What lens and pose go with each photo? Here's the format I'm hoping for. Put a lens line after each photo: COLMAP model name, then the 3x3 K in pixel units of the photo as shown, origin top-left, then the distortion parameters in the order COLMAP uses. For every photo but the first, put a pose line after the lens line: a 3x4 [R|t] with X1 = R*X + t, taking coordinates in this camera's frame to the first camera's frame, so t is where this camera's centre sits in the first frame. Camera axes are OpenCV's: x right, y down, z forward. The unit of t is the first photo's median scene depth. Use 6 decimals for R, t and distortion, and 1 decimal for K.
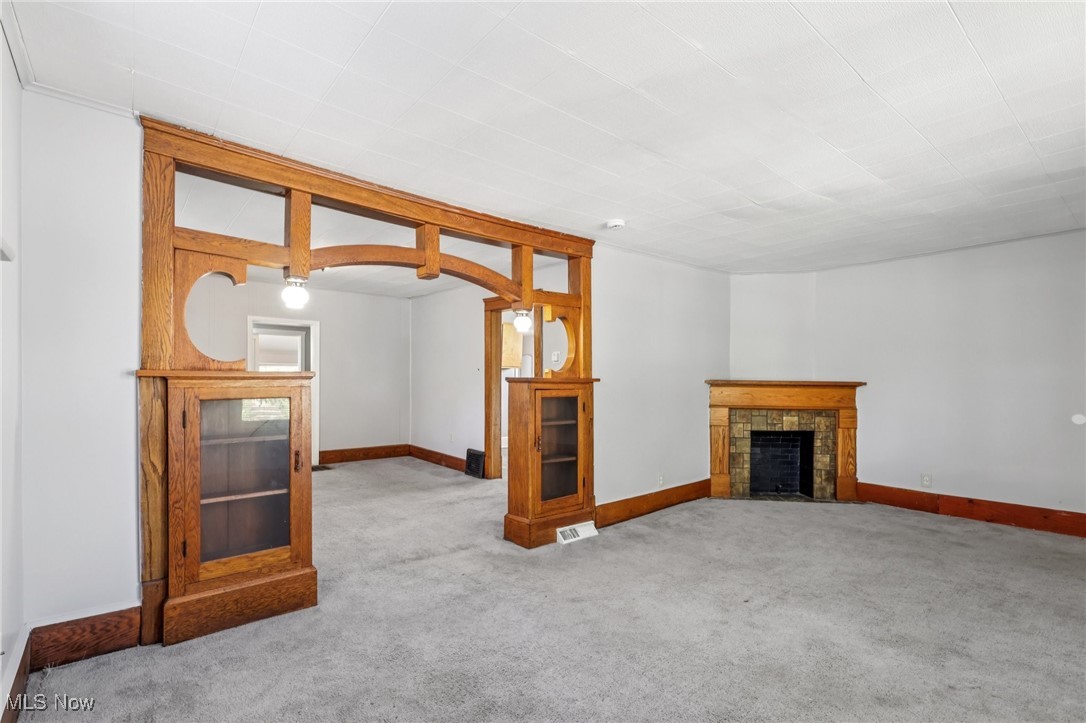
lens RADIAL K [[511.7, 0, 542.8], [0, 511.7, 371.7], [0, 0, 1]] dist [0.000989, 0.000853]
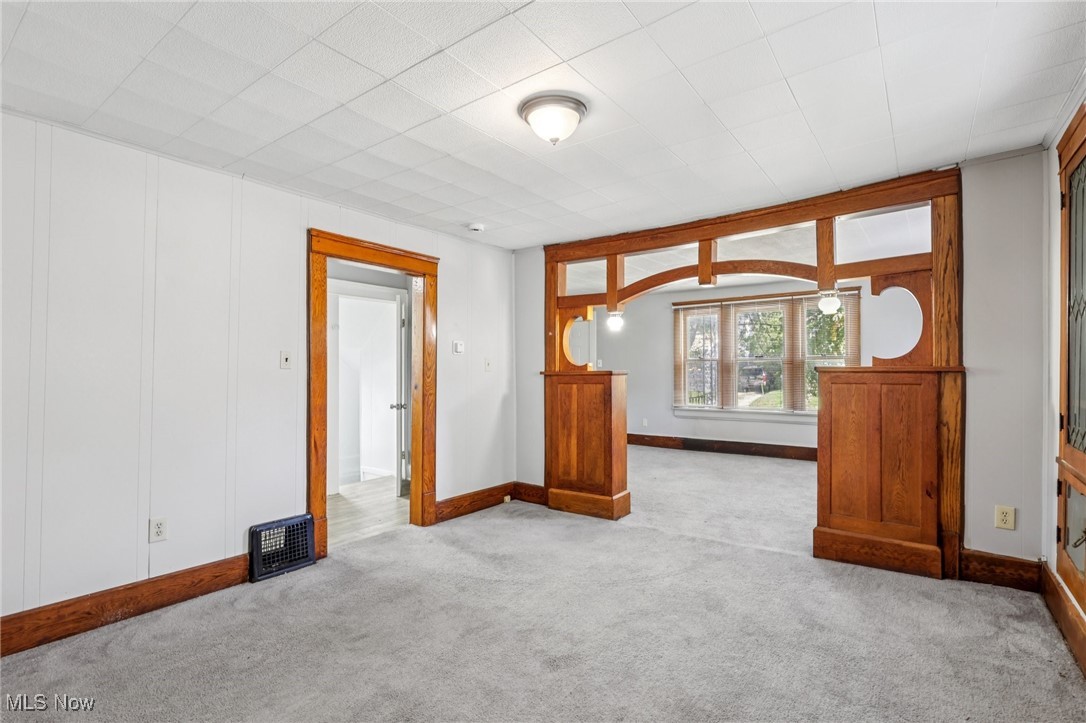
lens RADIAL K [[511.7, 0, 534.7], [0, 511.7, 366.7], [0, 0, 1]] dist [0.000989, 0.000853]
pose [[-0.220079, -0.000652, 0.975482, -0.822070], [-0.004742, 0.999989, -0.000401, 0.002561], [-0.975471, -0.004714, -0.220079, 1.058726]]
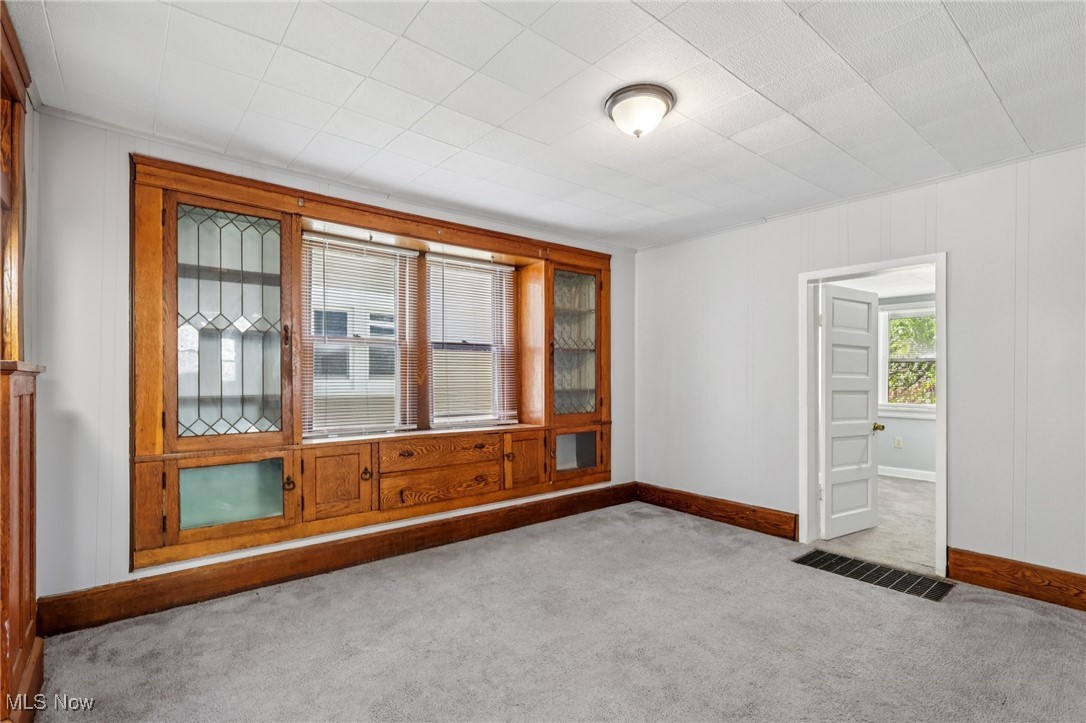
lens RADIAL K [[511.7, 0, 542.5], [0, 511.7, 377.0], [0, 0, 1]] dist [0.000989, 0.000853]
pose [[-0.007594, -0.006594, -0.999949, 0.015438], [0.006477, 0.999957, -0.006643, 0.013797], [0.999950, -0.006527, -0.007551, 0.874700]]
